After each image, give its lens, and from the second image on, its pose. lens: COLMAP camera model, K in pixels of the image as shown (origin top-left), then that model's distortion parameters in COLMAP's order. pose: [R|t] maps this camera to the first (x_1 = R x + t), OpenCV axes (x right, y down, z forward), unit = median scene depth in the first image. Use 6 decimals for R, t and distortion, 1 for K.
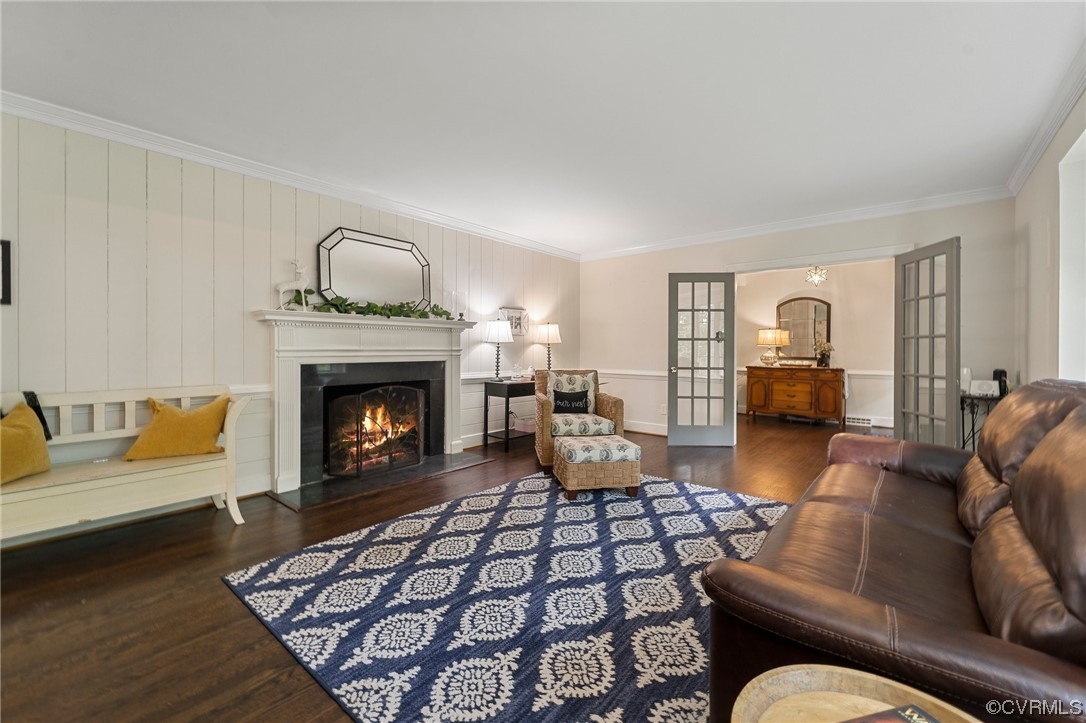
lens RADIAL K [[441.9, 0, 538.7], [0, 441.9, 351.2], [0, 0, 1]] dist [0.001316, -0.000754]
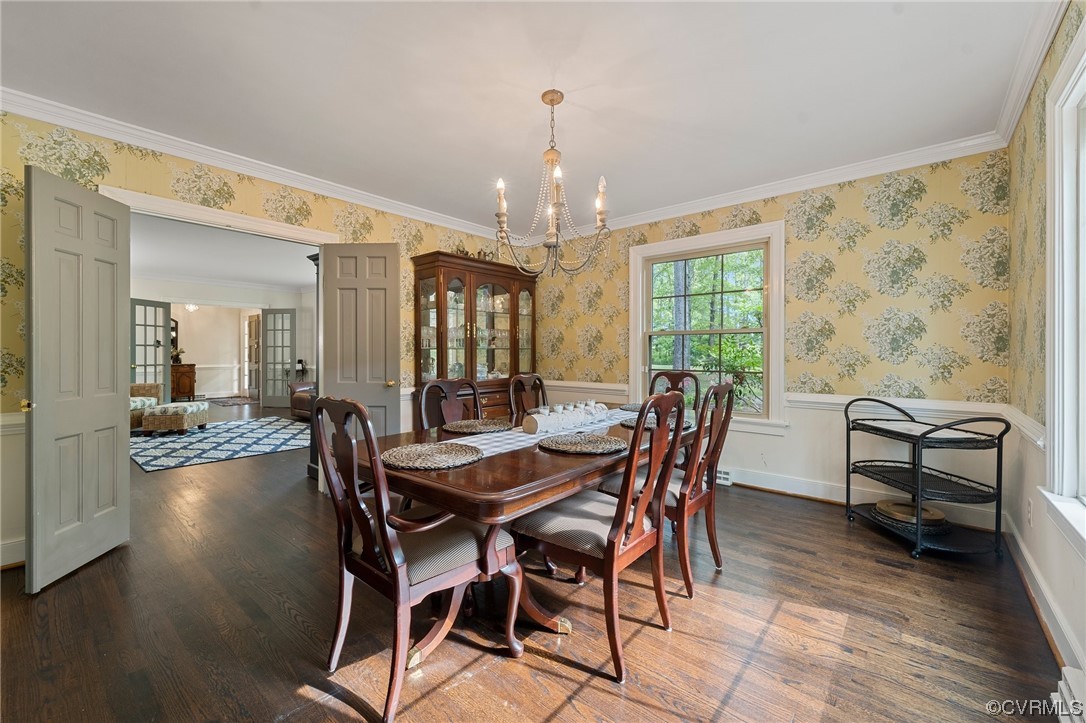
lens RADIAL K [[441.9, 0, 540.7], [0, 441.9, 354.3], [0, 0, 1]] dist [0.001316, -0.000754]
pose [[0.001382, -0.009670, 0.999952, -1.678389], [0.007509, 0.999925, 0.009660, -0.002611], [-0.999971, 0.007496, 0.001455, -0.456237]]
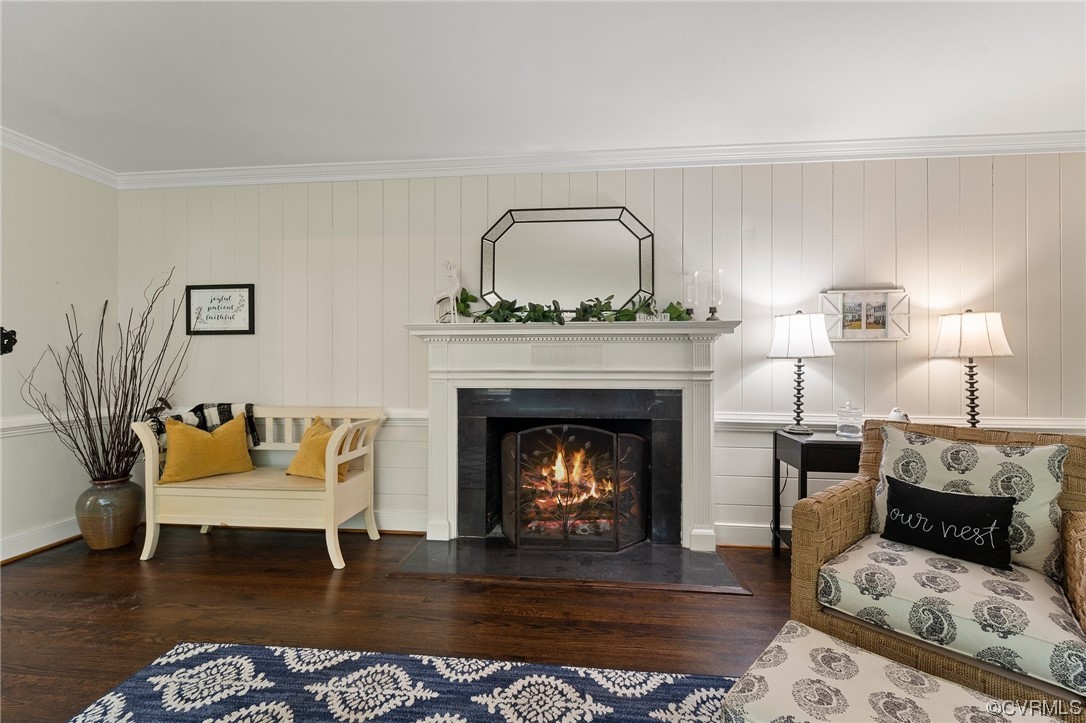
lens RADIAL K [[441.9, 0, 544.7], [0, 441.9, 364.8], [0, 0, 1]] dist [0.001316, -0.000754]
pose [[0.572587, -0.001691, -0.819842, 0.180390], [-0.004668, 0.999975, -0.005323, -0.007867], [0.819830, 0.006875, 0.572565, 0.525351]]
